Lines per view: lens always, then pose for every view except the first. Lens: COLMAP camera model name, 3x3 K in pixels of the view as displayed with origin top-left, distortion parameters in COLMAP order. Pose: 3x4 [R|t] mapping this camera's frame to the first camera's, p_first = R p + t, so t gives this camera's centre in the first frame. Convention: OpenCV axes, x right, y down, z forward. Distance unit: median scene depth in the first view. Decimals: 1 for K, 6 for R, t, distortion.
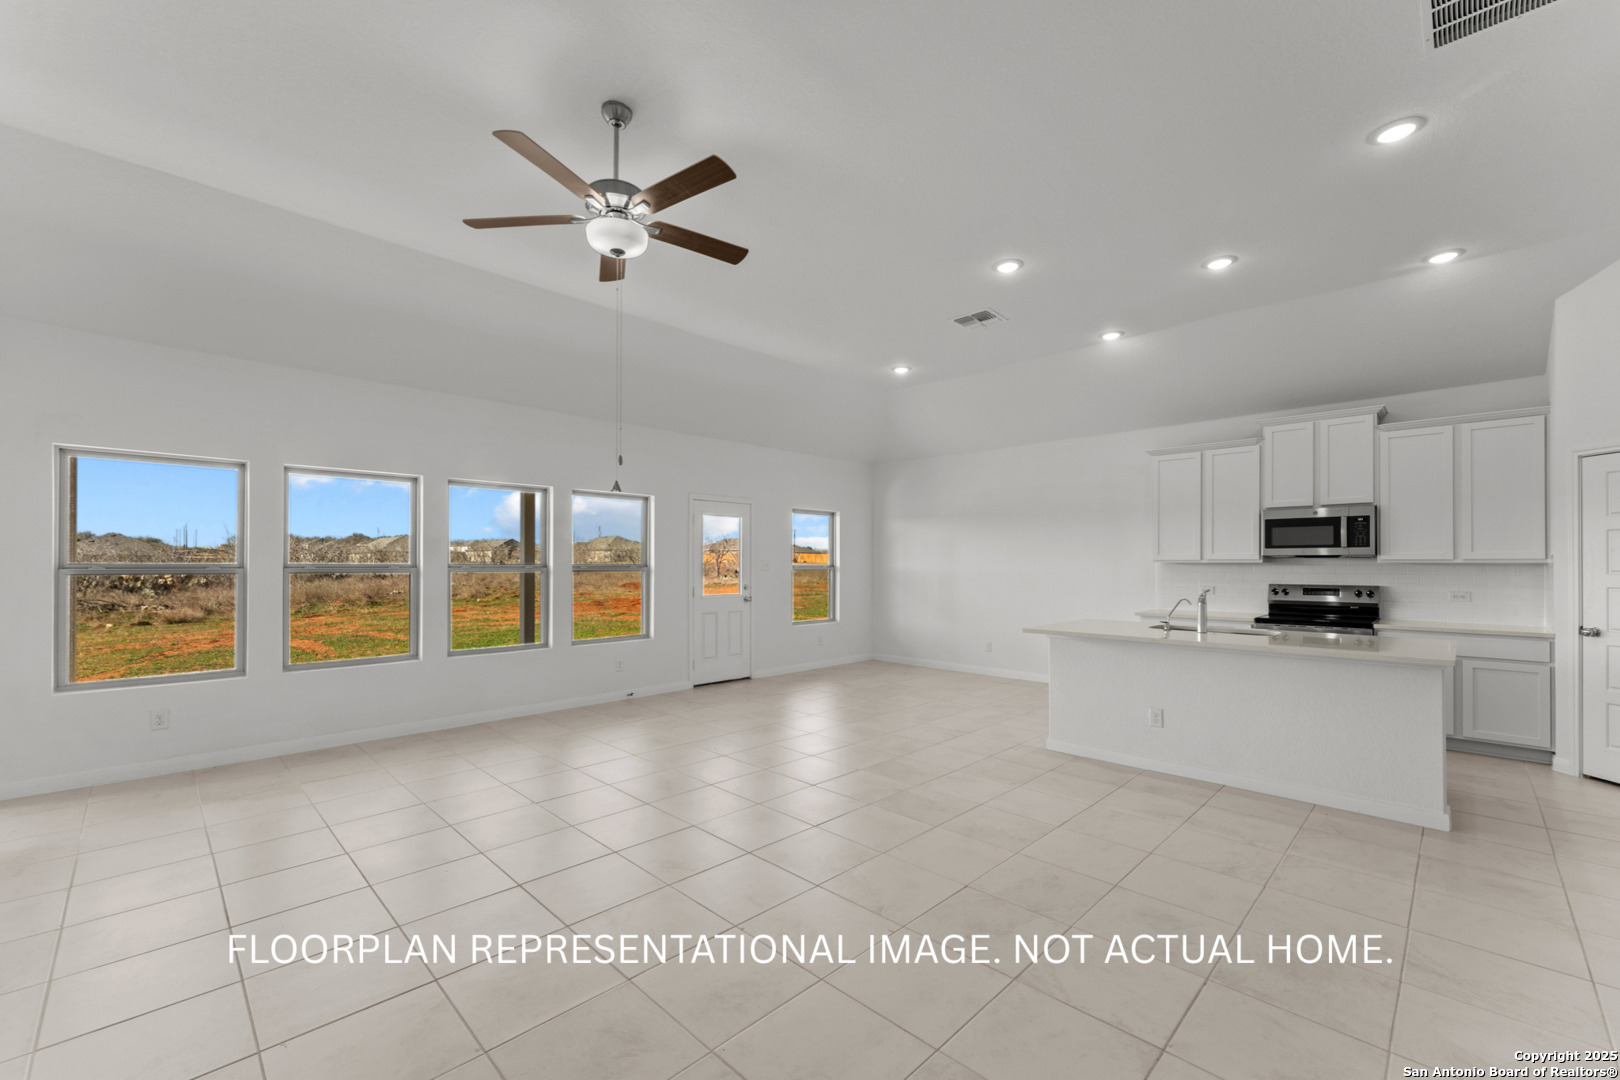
lens RADIAL K [[665.0, 0, 807.8], [0, 665.0, 553.2], [0, 0, 1]] dist [-0.000047, 0.000057]
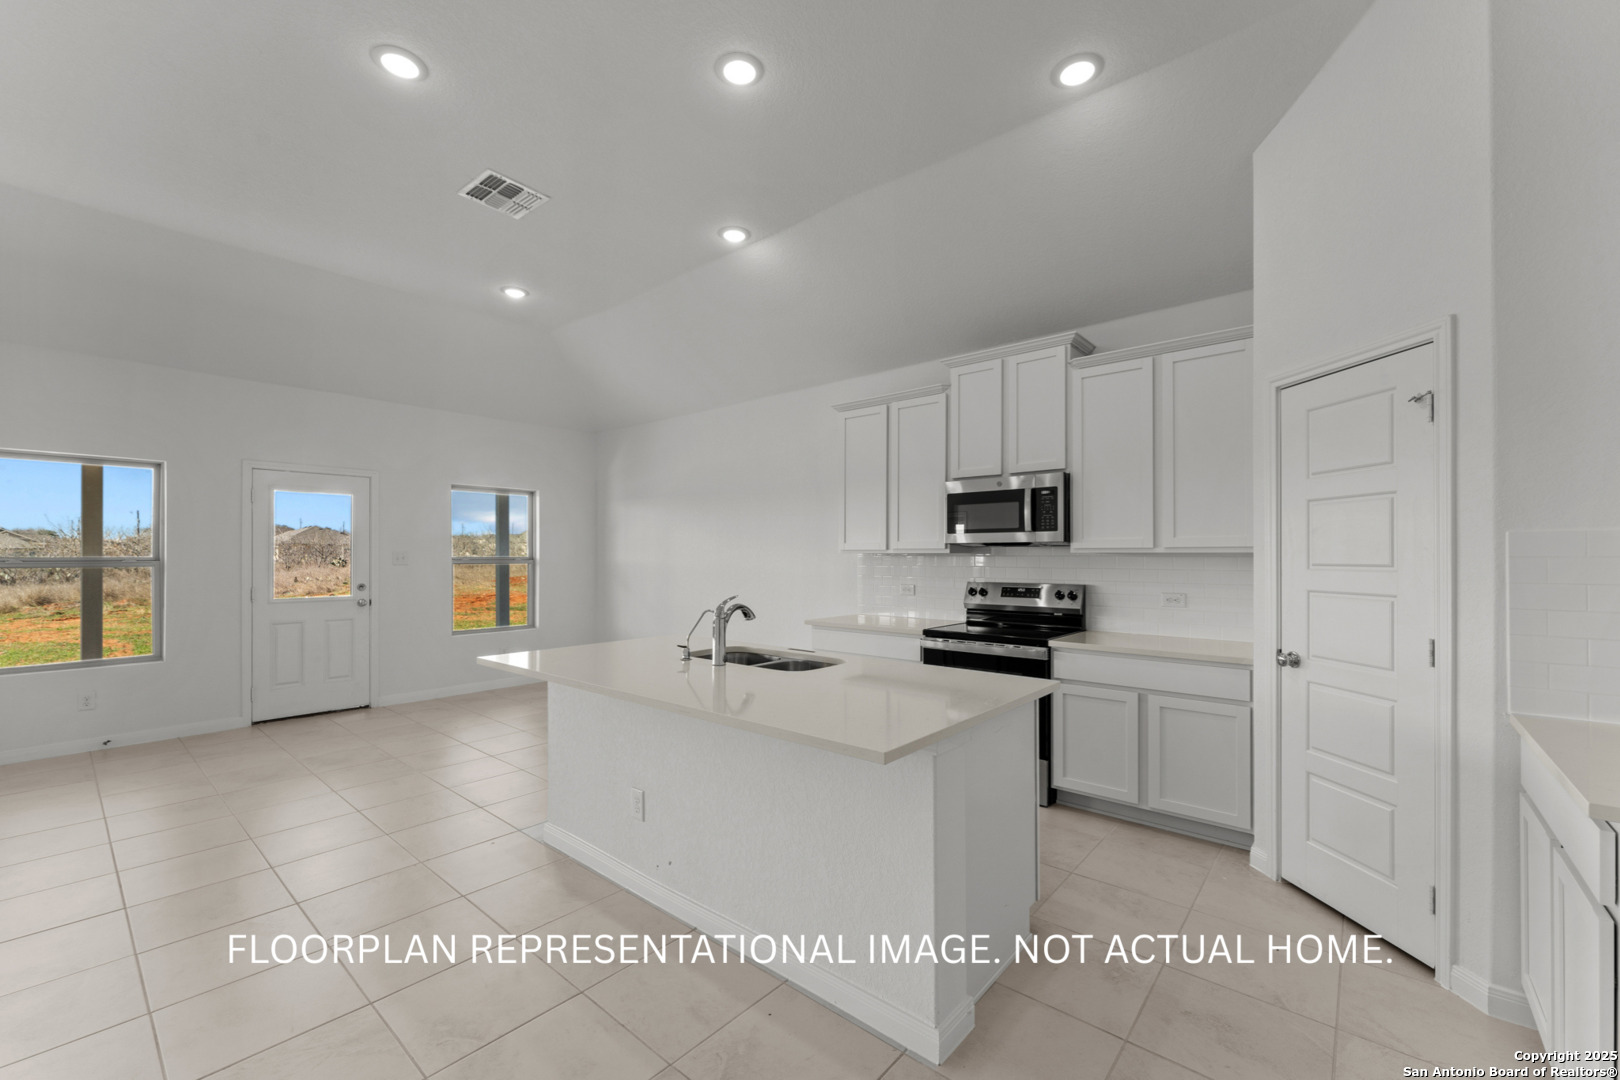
lens RADIAL K [[660.1, 0, 812.2], [0, 660.1, 546.2], [0, 0, 1]] dist [-0.000105, 0.000042]
pose [[0.997443, -0.000787, 0.071463, 0.506057], [0.000729, 0.999999, 0.000835, 0.006147], [-0.071463, -0.000781, 0.997443, 0.297977]]
